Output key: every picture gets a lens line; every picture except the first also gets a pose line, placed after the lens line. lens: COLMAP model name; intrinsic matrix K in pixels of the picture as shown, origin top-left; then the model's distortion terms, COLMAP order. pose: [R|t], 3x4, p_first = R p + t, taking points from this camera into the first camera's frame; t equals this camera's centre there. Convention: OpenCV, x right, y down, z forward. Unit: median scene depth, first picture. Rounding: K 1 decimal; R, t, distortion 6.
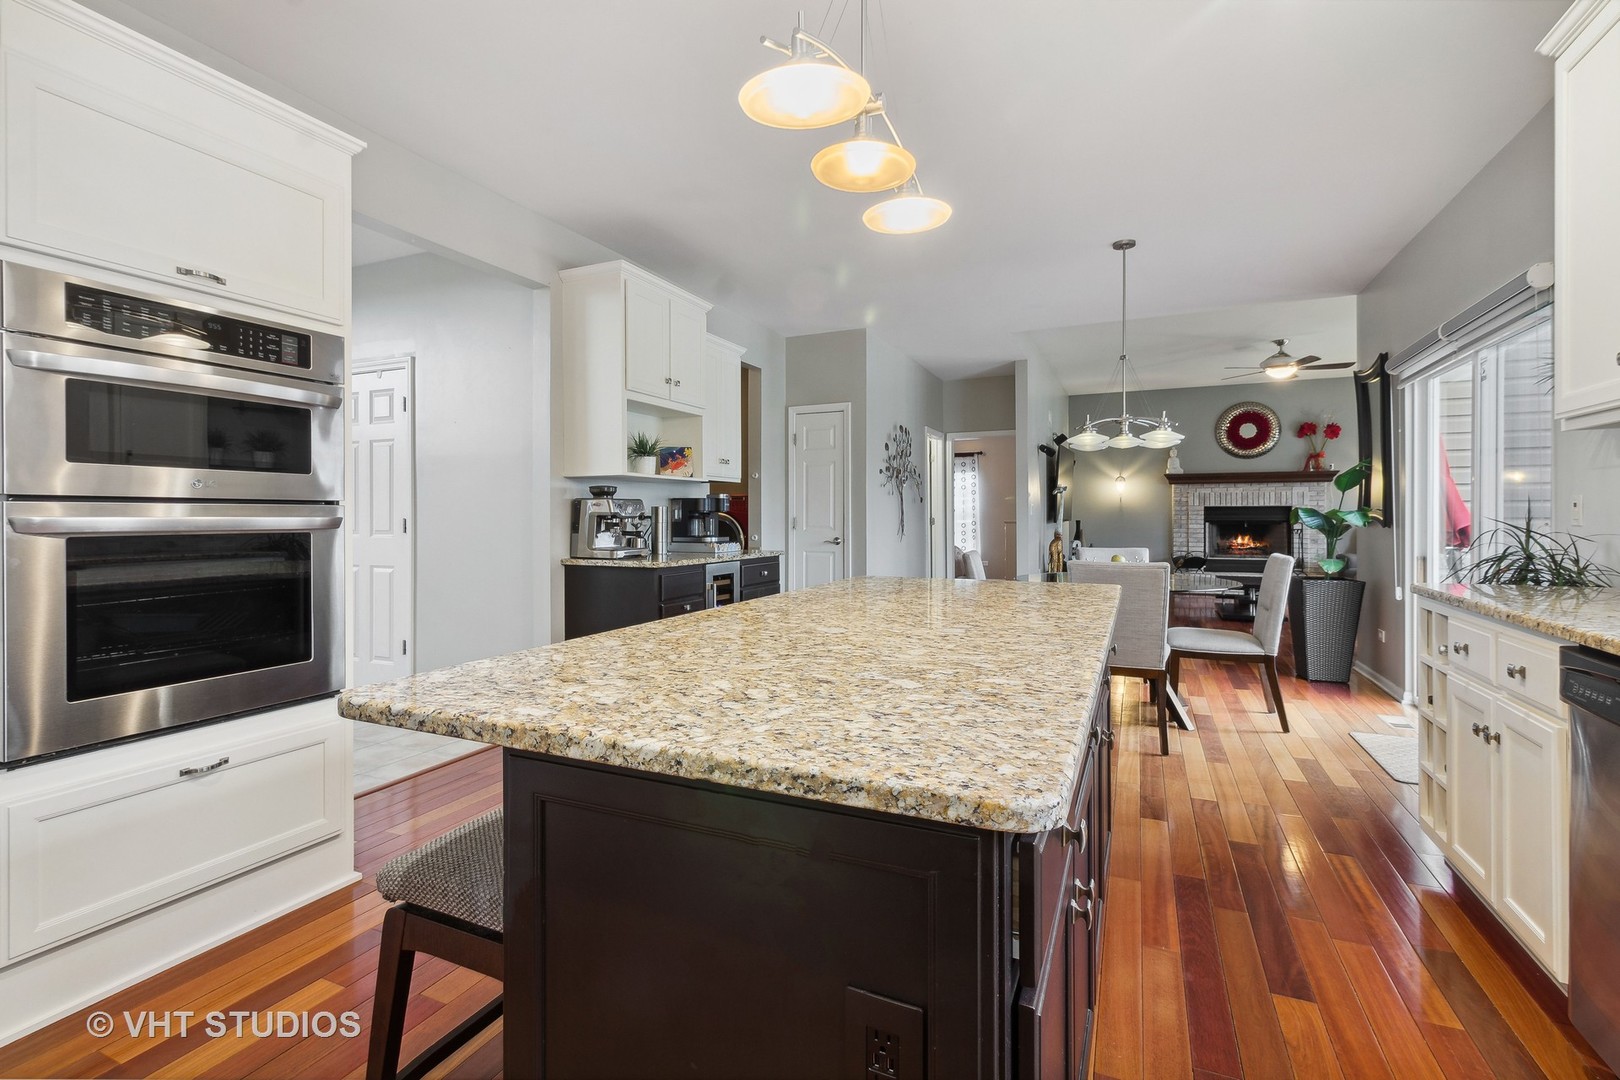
lens RADIAL K [[758.6, 0, 801.3], [0, 758.6, 513.5], [0, 0, 1]] dist [0.003752, 0.003270]
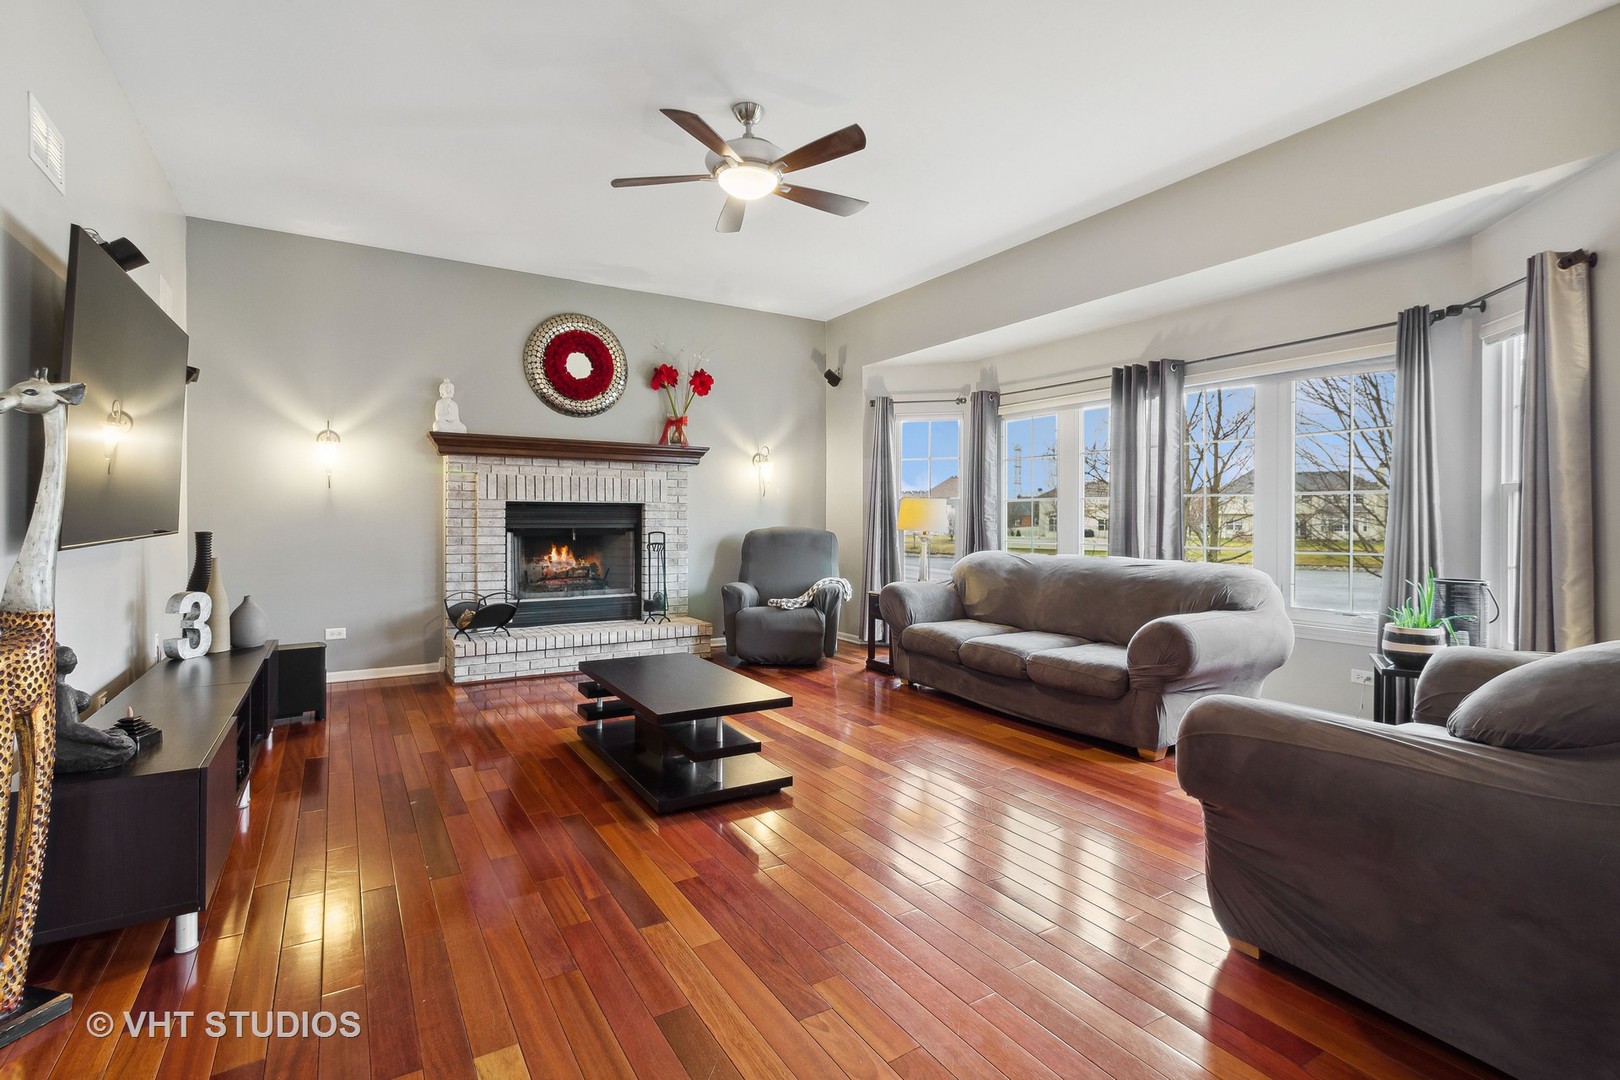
lens RADIAL K [[758.6, 0, 799.7], [0, 758.6, 529.2], [0, 0, 1]] dist [0.003752, 0.003270]
pose [[0.565689, -0.008099, 0.824579, 0.236138], [-0.007078, 0.999867, 0.014676, 0.000709], [-0.824588, -0.014139, 0.565556, 0.586670]]
